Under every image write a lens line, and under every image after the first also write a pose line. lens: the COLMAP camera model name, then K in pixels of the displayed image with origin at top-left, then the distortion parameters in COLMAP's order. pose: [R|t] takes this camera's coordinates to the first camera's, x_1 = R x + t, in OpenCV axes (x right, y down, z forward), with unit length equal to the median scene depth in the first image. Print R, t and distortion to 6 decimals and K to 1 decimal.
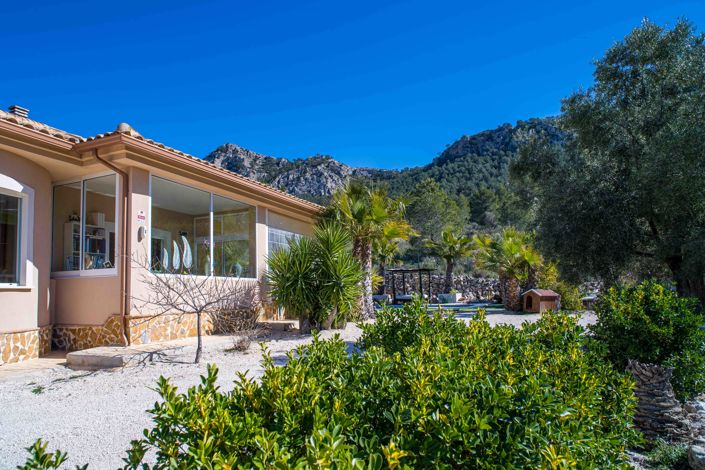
lens RADIAL K [[428.4, 0, 360.3], [0, 428.4, 269.2], [0, 0, 1]] dist [-0.001824, 0.001769]
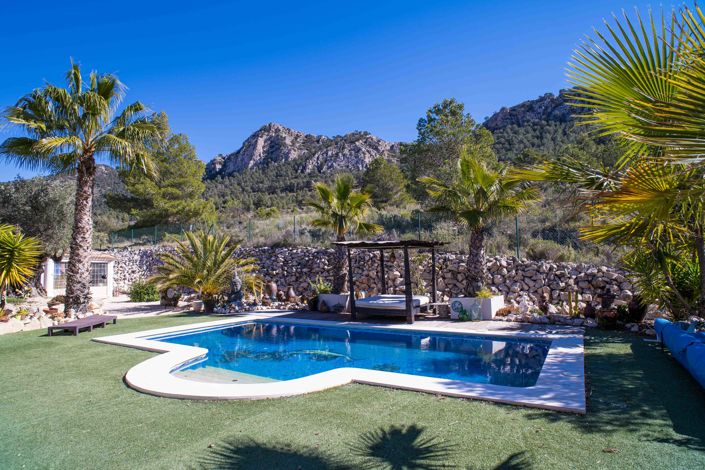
lens RADIAL K [[412.2, 0, 349.0], [0, 412.2, 235.0], [0, 0, 1]] dist [-0.044443, 0.021531]
pose [[0.992194, -0.000767, -0.124704, 0.134714], [-0.001664, 0.999811, -0.019383, 0.001104], [0.124695, 0.019439, 0.992005, 0.576997]]
